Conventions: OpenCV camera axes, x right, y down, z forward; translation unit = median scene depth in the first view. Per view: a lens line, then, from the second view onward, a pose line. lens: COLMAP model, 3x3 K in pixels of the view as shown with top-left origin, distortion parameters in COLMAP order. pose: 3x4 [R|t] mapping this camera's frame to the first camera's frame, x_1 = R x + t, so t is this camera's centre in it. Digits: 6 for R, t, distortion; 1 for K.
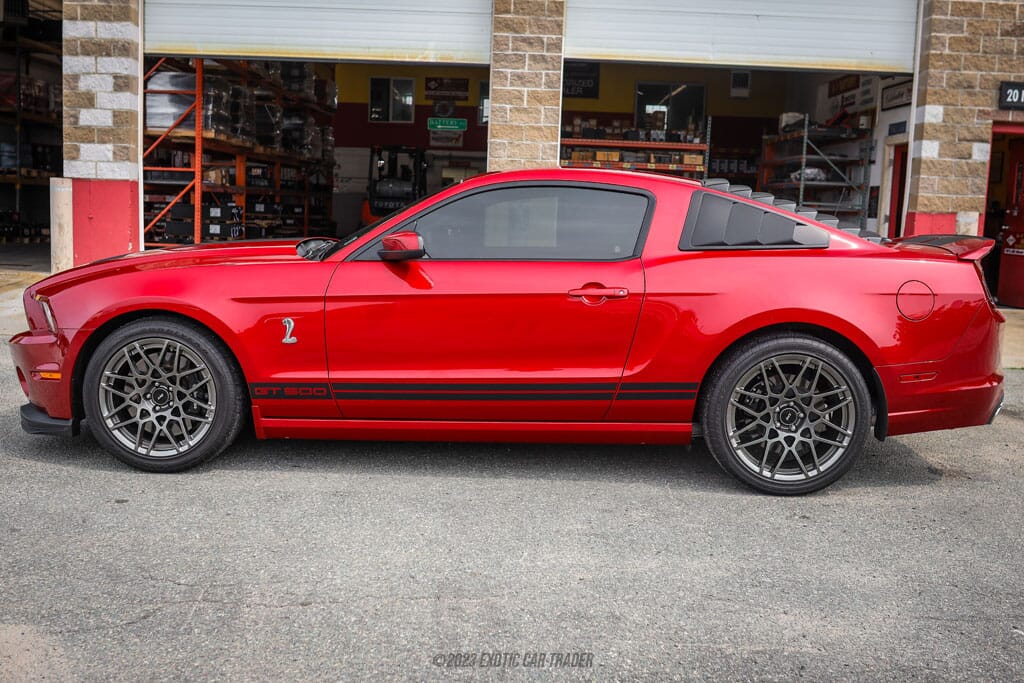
lens RADIAL K [[990.7, 0, 512.0], [0, 990.7, 341.5], [0, 0, 1]] dist [-0.038530, -0.014258]
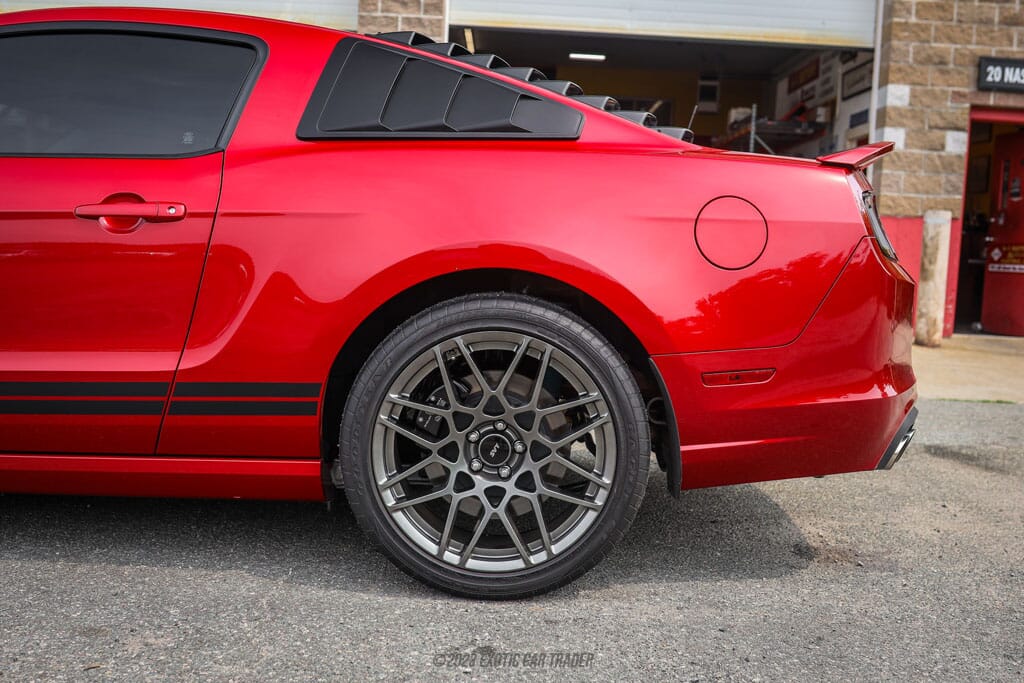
lens RADIAL K [[1052.5, 0, 512.0], [0, 1052.5, 341.5], [0, 0, 1]] dist [-0.033004, -0.024736]
pose [[0.999764, 0.010397, 0.019090, 0.094635], [-0.009539, 0.998965, -0.044474, 0.014604], [-0.019532, 0.044282, 0.998828, 0.147074]]
